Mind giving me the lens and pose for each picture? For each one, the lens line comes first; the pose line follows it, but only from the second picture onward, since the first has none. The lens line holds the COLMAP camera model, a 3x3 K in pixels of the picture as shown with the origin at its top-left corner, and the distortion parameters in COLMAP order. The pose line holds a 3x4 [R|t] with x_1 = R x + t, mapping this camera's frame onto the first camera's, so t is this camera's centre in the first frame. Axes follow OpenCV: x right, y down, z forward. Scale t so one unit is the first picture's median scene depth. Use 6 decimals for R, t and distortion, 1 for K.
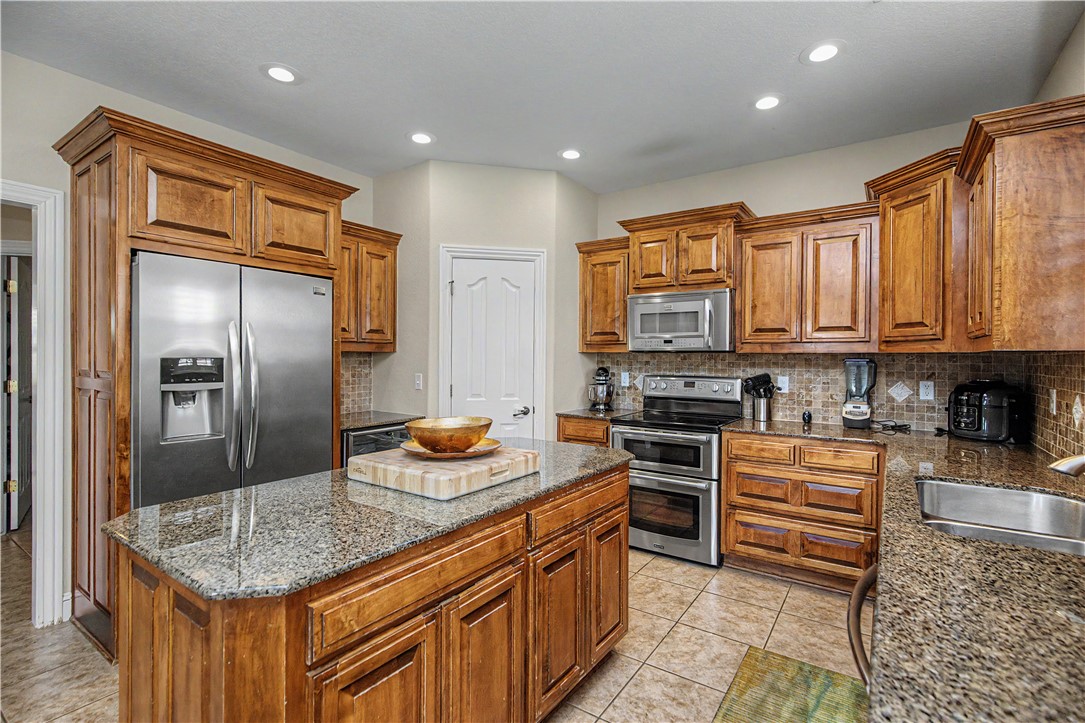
lens RADIAL K [[493.3, 0, 552.7], [0, 493.3, 358.7], [0, 0, 1]] dist [-0.005253, 0.001410]
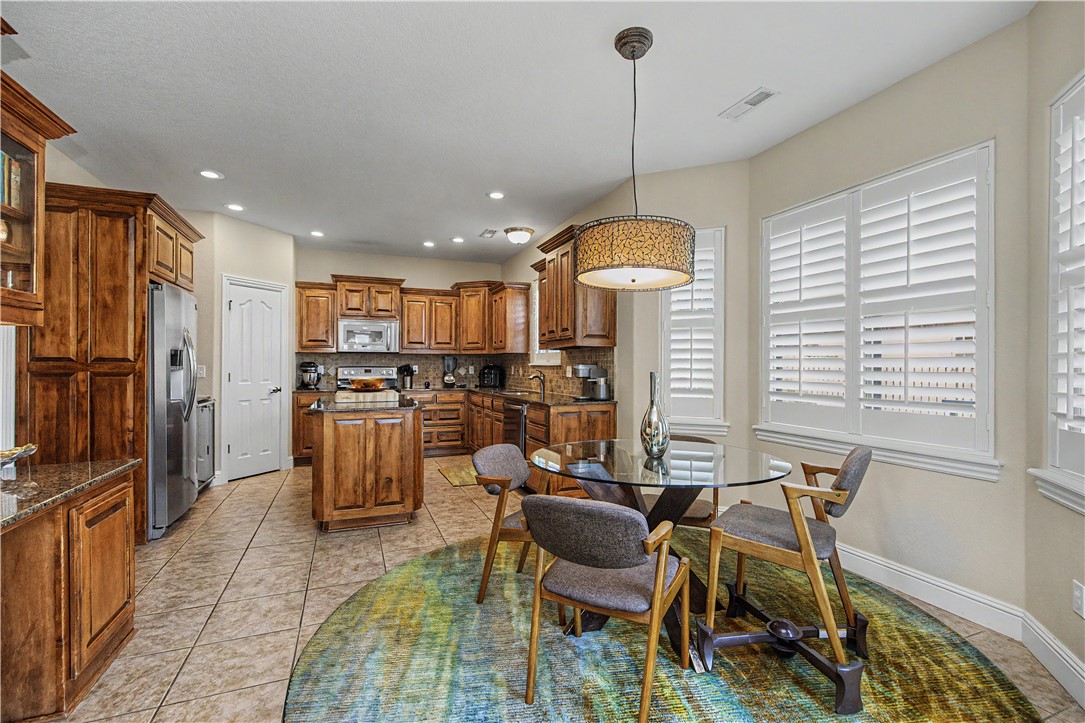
lens RADIAL K [[493.3, 0, 540.4], [0, 493.3, 365.4], [0, 0, 1]] dist [-0.005253, 0.001410]
pose [[0.563973, -0.006039, 0.825771, -0.942641], [0.004898, 0.999980, 0.003968, 0.030738], [-0.825779, 0.001807, 0.563991, -0.584168]]
